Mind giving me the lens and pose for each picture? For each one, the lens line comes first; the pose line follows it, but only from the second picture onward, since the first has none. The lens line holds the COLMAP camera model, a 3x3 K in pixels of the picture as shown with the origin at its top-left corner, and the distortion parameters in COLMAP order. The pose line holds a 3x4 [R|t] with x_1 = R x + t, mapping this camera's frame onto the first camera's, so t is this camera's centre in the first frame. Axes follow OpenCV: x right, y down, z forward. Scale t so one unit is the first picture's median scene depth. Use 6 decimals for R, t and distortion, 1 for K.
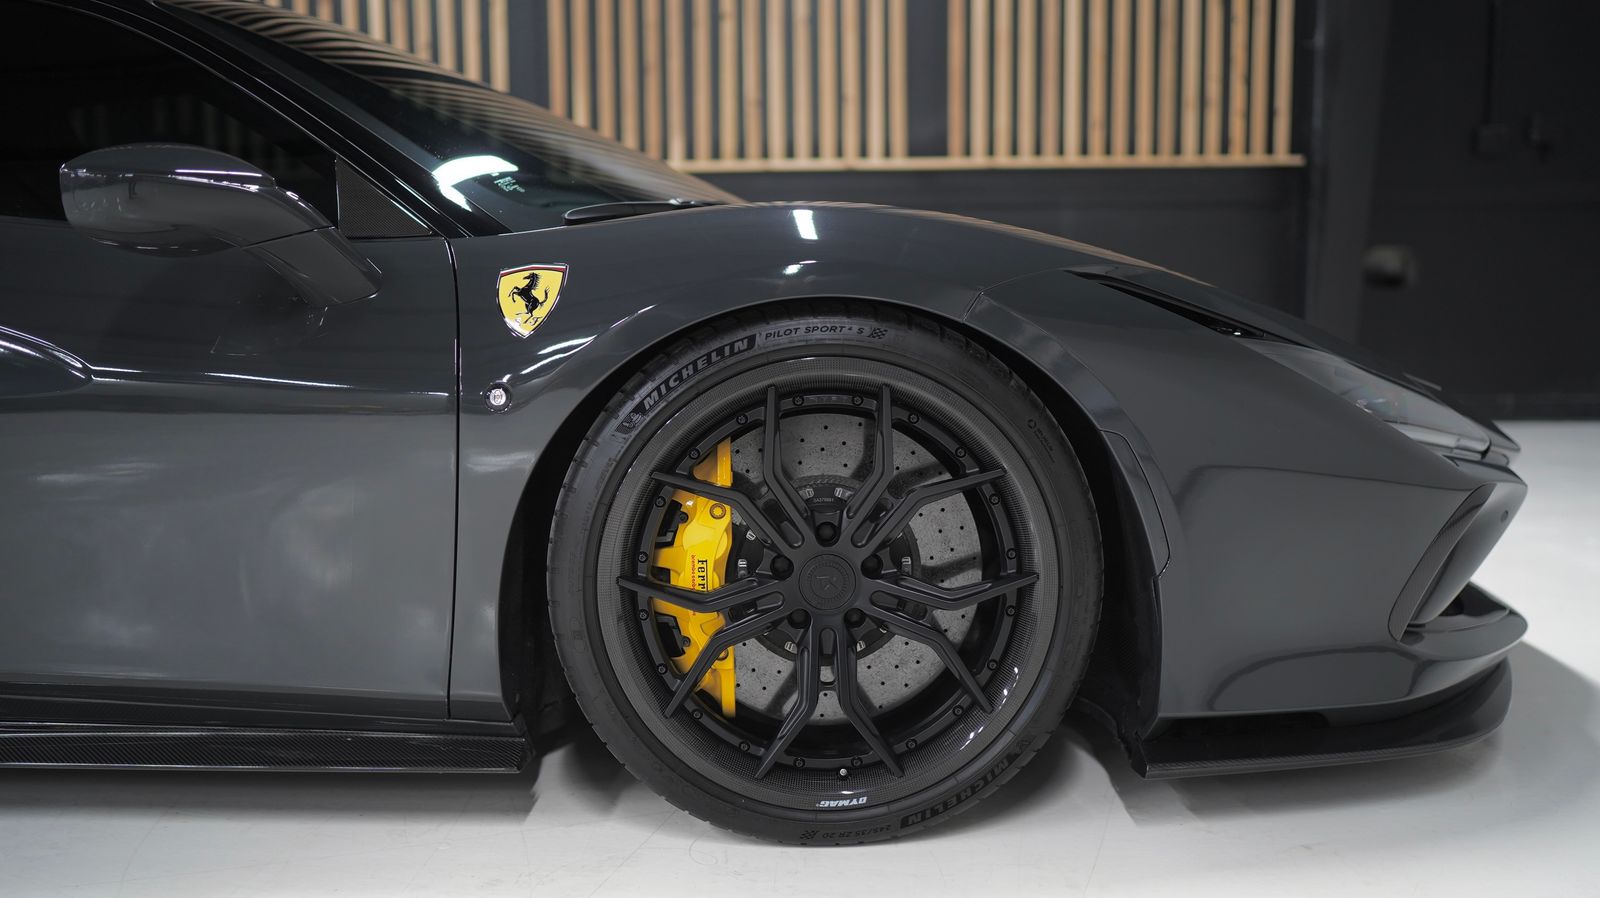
lens RADIAL K [[1525.6, 0, 789.3], [0, 1525.6, 446.9], [0, 0, 1]] dist [-0.037530, 0.000000]
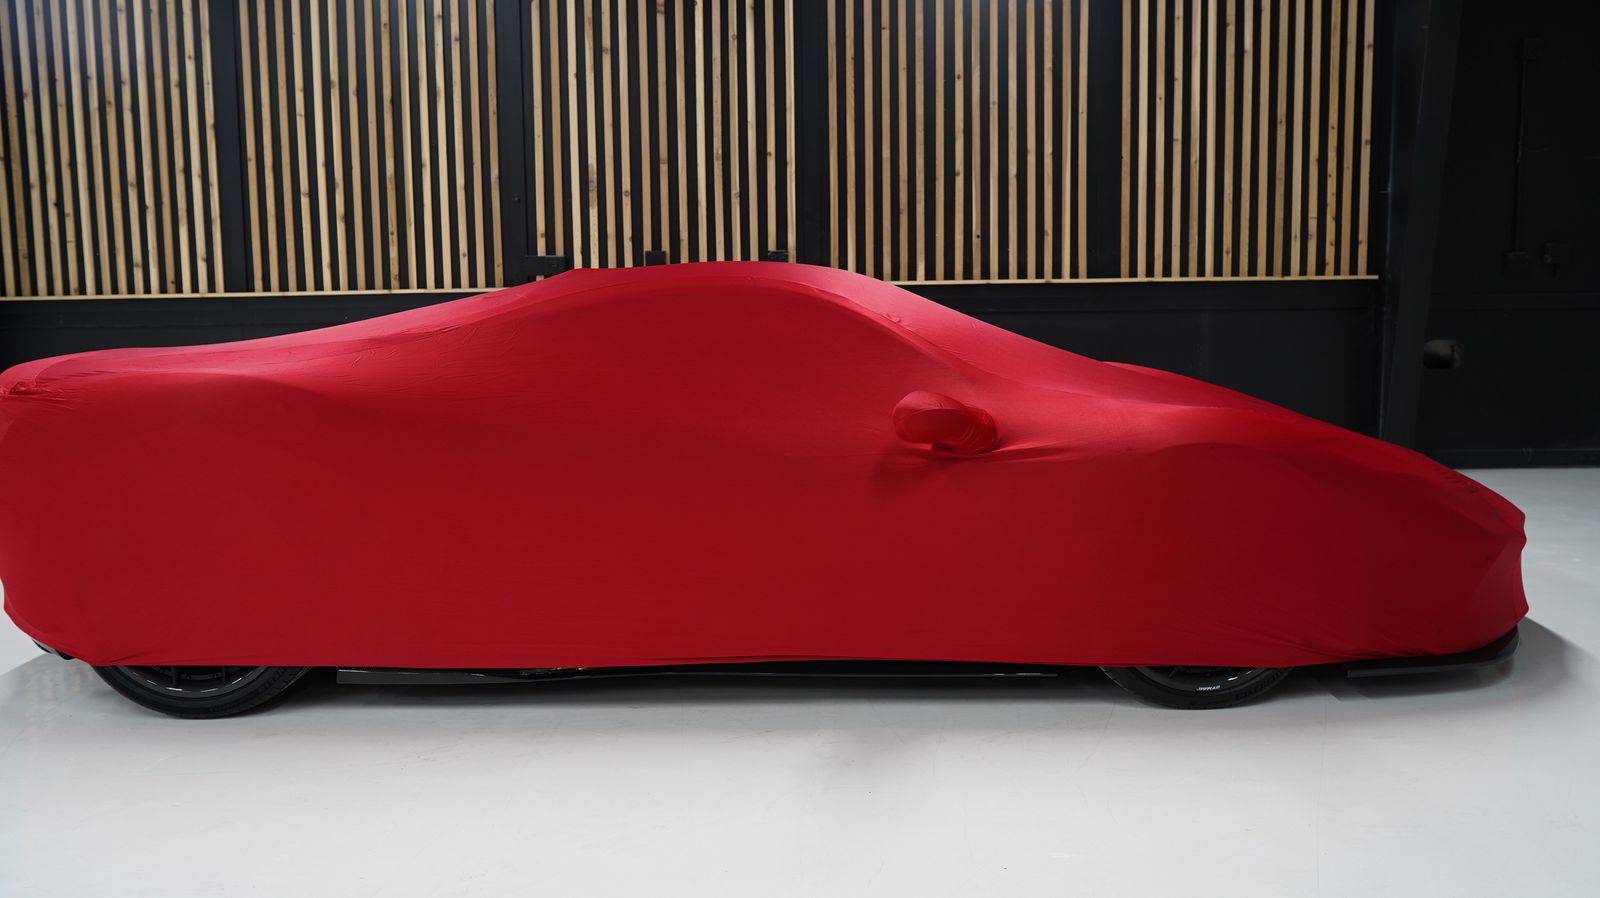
lens RADIAL K [[1525.6, 0, 803.4], [0, 1525.6, 443.3], [0, 0, 1]] dist [-0.037530, 0.000000]
pose [[0.999938, -0.001392, -0.011024, -0.165435], [0.001344, 0.999989, -0.004391, -0.034181], [0.011030, 0.004376, 0.999930, -0.374936]]
